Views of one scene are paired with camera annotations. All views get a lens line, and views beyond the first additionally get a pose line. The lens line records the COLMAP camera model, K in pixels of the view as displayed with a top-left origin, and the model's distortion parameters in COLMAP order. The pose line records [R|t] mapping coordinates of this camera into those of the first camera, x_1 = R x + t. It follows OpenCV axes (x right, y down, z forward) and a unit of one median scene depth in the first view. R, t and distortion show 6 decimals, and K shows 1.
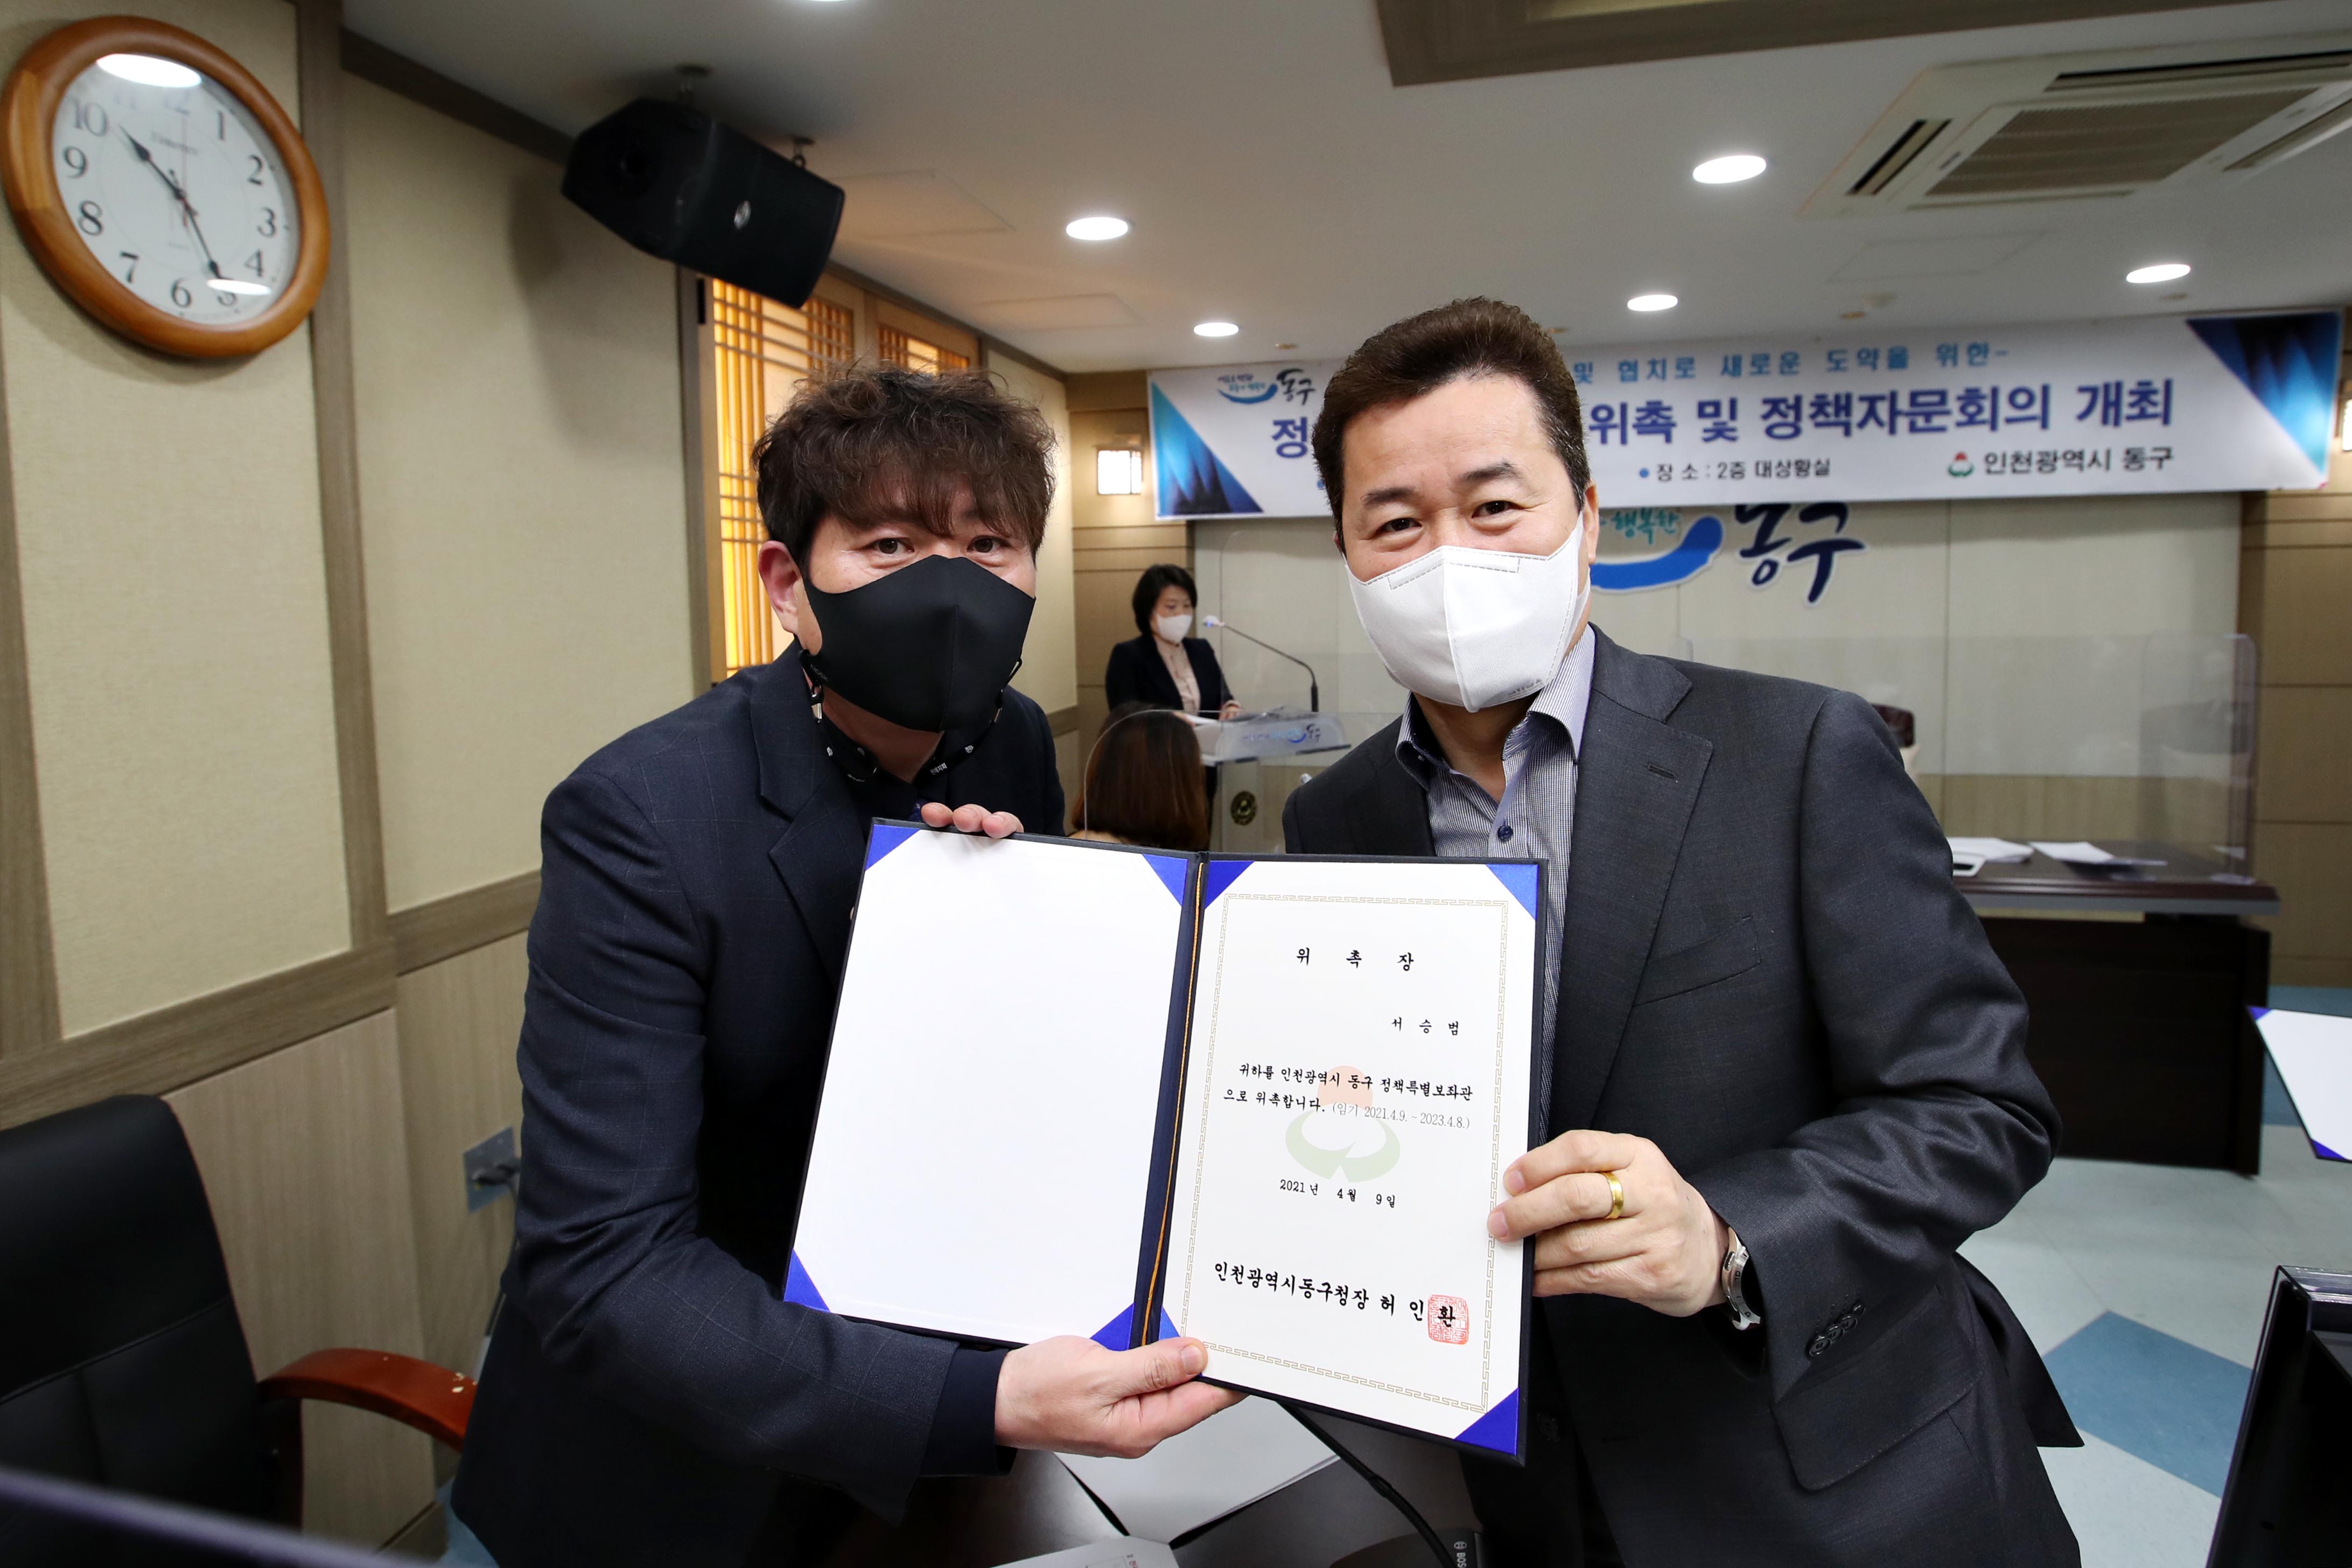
lens RADIAL K [[1283.2, 0, 1185.3], [0, 1283.2, 665.0], [0, 0, 1]] dist [-0.043827, 0.015832]
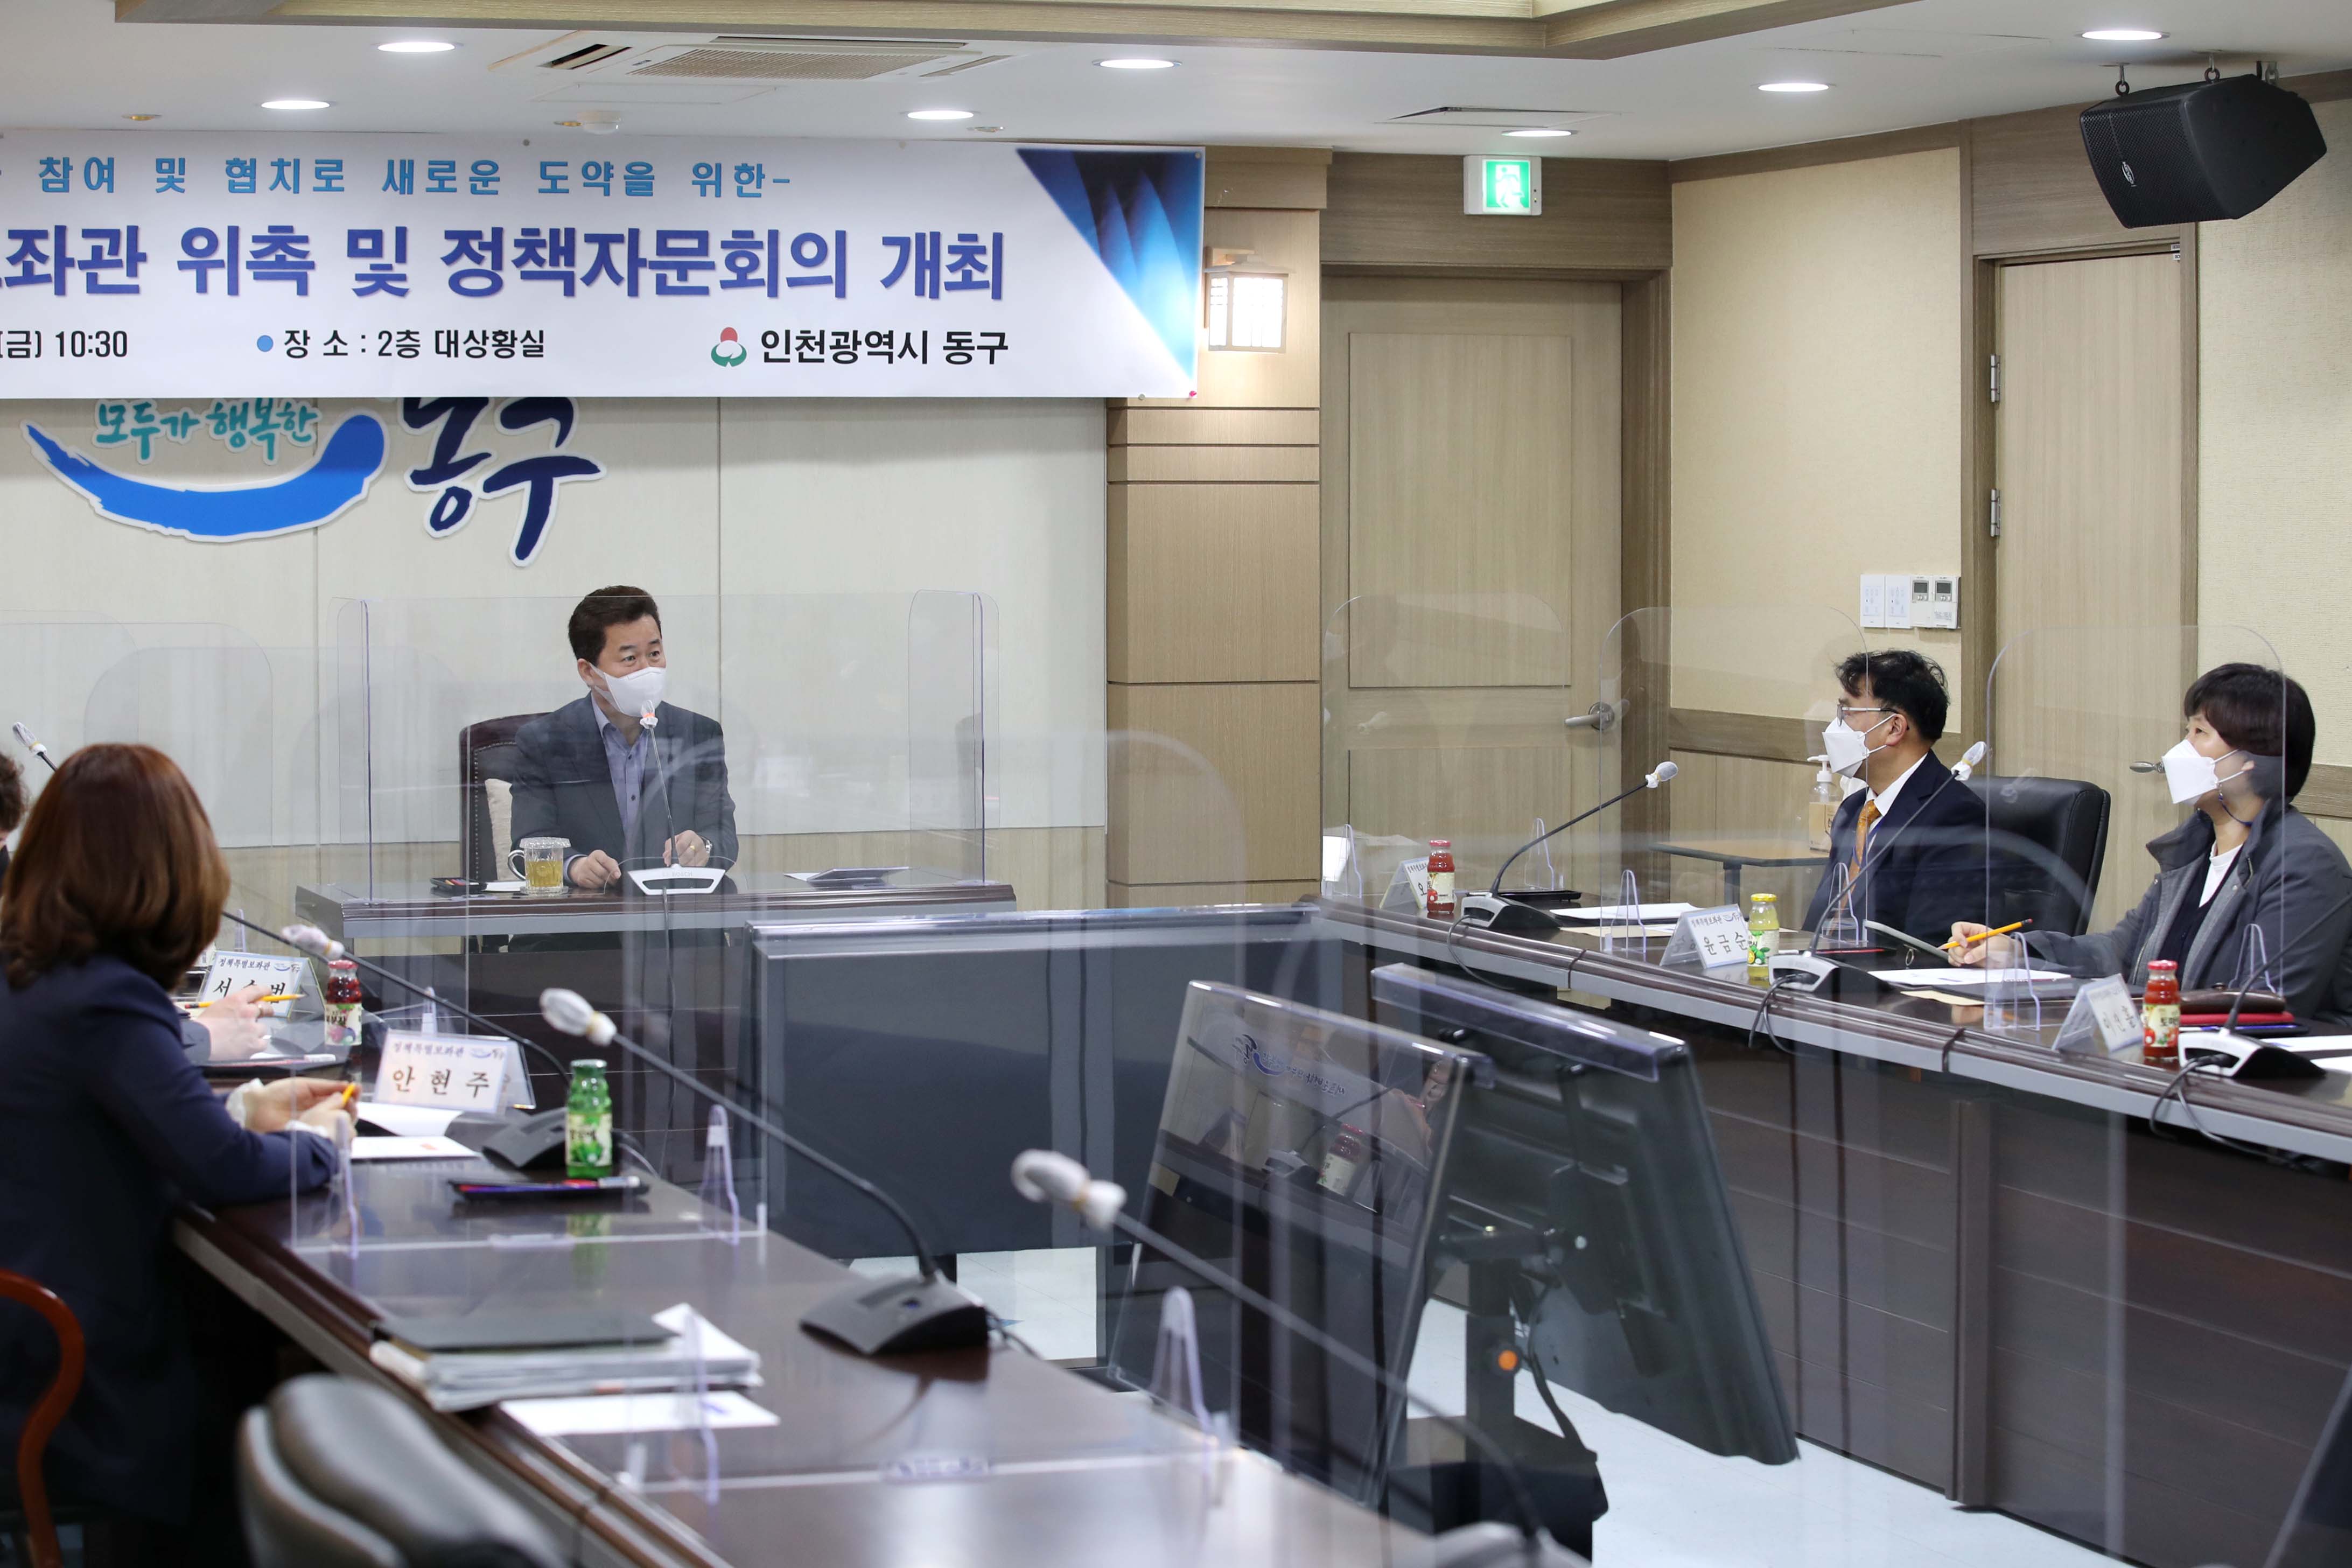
lens RADIAL K [[5272.0, 0, 1176.4], [0, 5272.0, 784.6], [0, 0, 1]] dist [-0.254851, 0.000000]
pose [[0.837056, -0.012919, 0.546964, -0.668299], [0.021441, 0.999728, -0.009201, 0.095278], [-0.546696, 0.019429, 0.837105, -1.371436]]
